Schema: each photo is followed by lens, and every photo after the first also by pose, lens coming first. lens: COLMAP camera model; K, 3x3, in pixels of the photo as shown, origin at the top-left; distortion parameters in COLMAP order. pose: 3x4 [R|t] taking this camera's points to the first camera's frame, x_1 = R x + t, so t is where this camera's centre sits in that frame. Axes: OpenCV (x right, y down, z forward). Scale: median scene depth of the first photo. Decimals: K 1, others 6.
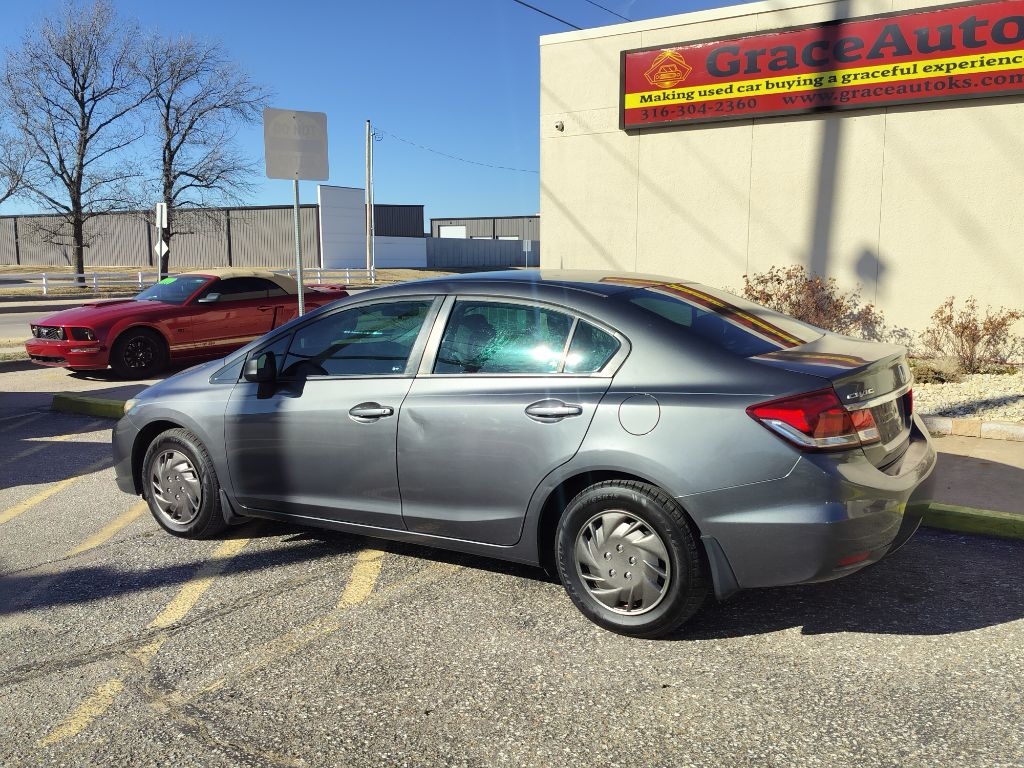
lens RADIAL K [[917.2, 0, 516.7], [0, 917.2, 383.9], [0, 0, 1]] dist [0.081970, -0.112636]
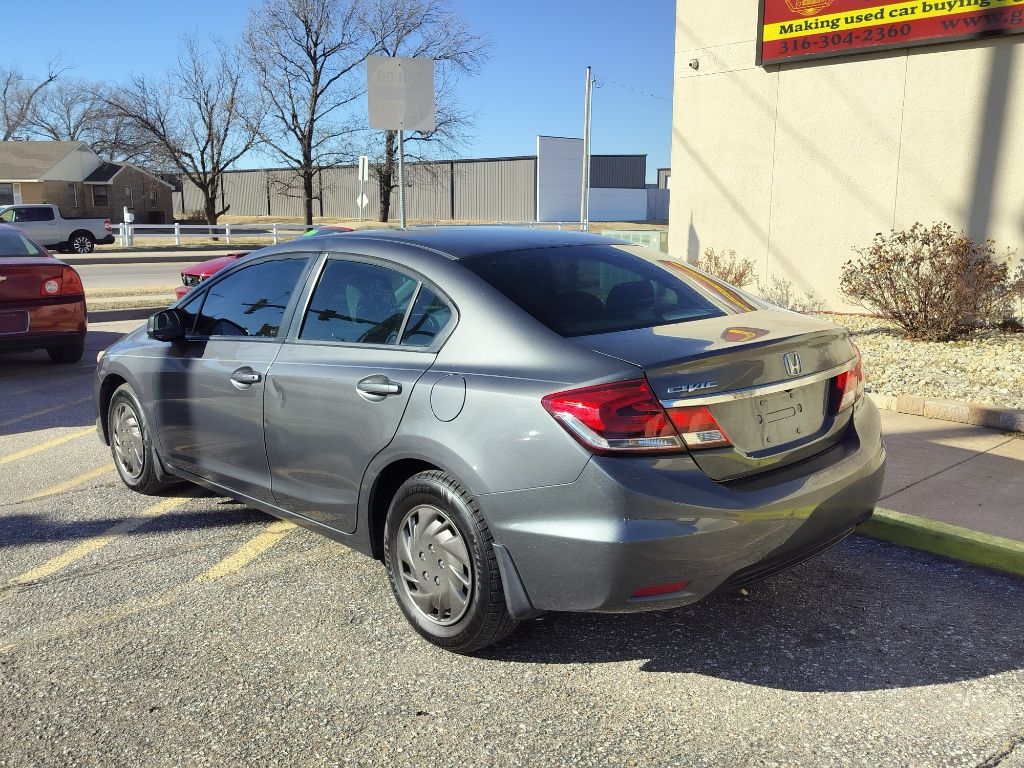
lens RADIAL K [[941.9, 0, 512.4], [0, 941.9, 381.7], [0, 0, 1]] dist [0.086496, -0.131132]
pose [[0.968009, 0.050500, -0.245783, 0.140887], [-0.039854, 0.998047, 0.048101, -0.009240], [0.247732, -0.036767, 0.968131, 0.053961]]
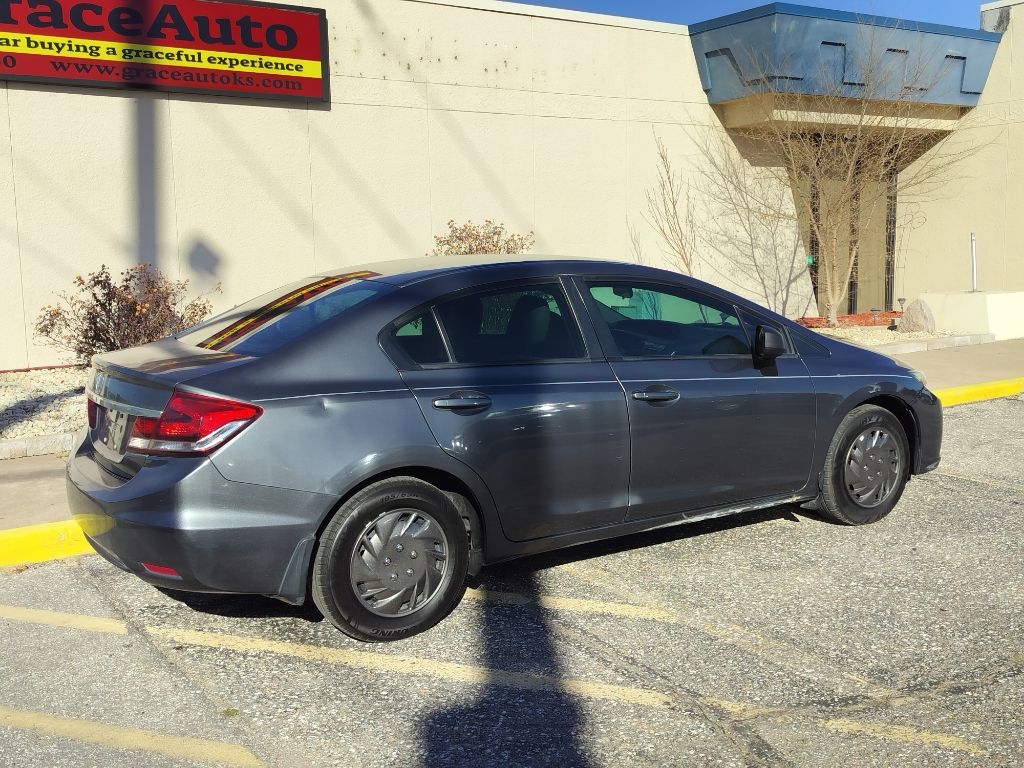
lens RADIAL K [[1077.4, 0, 509.0], [0, 1077.4, 381.4], [0, 0, 1]] dist [0.091900, -0.158226]
pose [[0.394236, -0.112620, 0.912083, -0.471068], [0.142842, 0.987911, 0.060241, -0.029965], [-0.907840, 0.106534, 0.405557, 0.273987]]
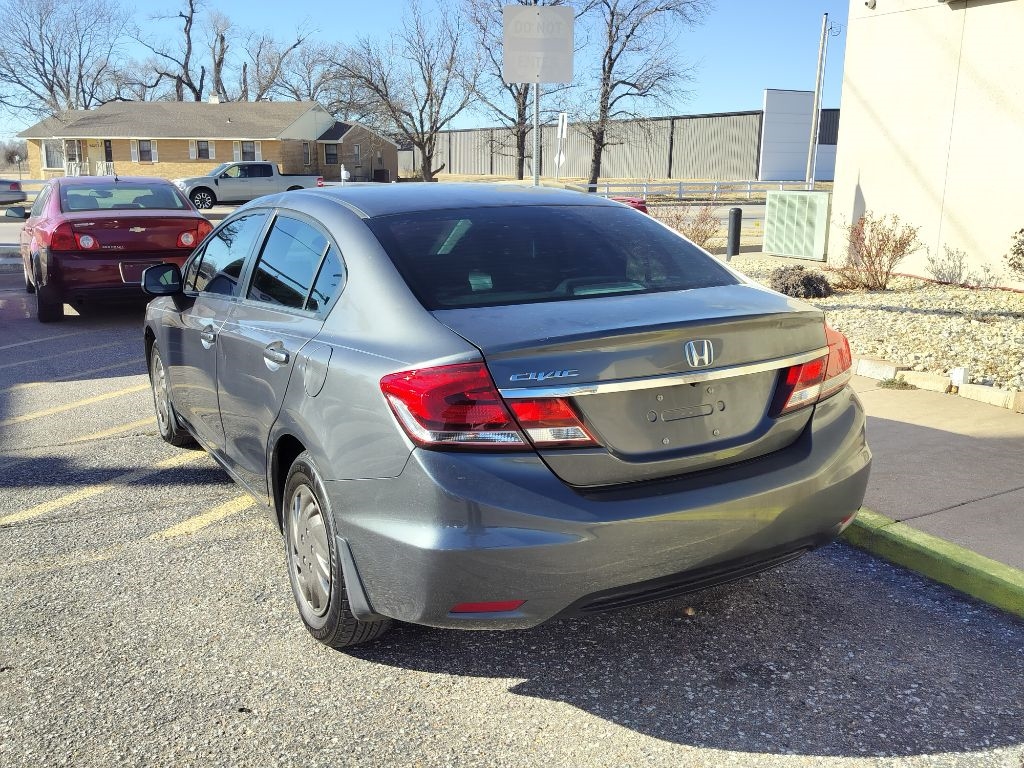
lens RADIAL K [[947.2, 0, 514.5], [0, 947.2, 383.7], [0, 0, 1]] dist [0.091158, -0.137681]
pose [[0.884045, 0.114905, -0.453057, 0.224592], [-0.076028, 0.991753, 0.103178, -0.017986], [0.461176, -0.056769, 0.885491, 0.122666]]
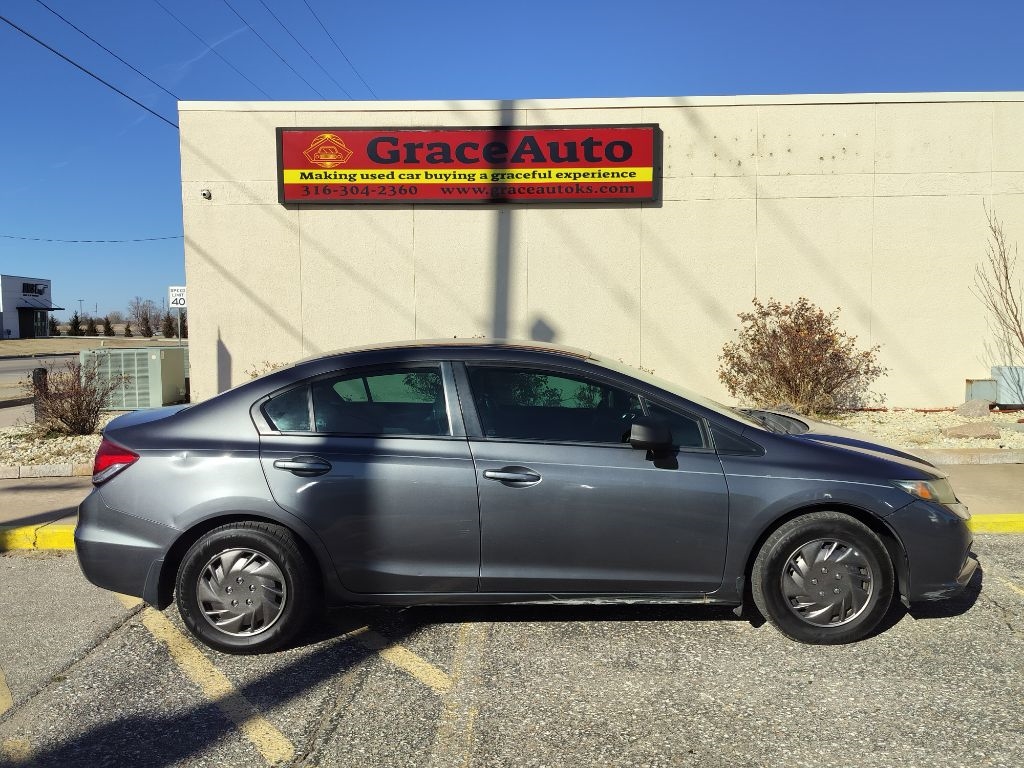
lens RADIAL K [[893.3, 0, 511.2], [0, 893.3, 386.7], [0, 0, 1]] dist [0.082795, -0.120160]
pose [[0.838521, -0.040604, 0.543355, -0.245241], [0.080370, 0.995528, -0.049636, -0.007730], [-0.538910, 0.085290, 0.838035, 0.063598]]
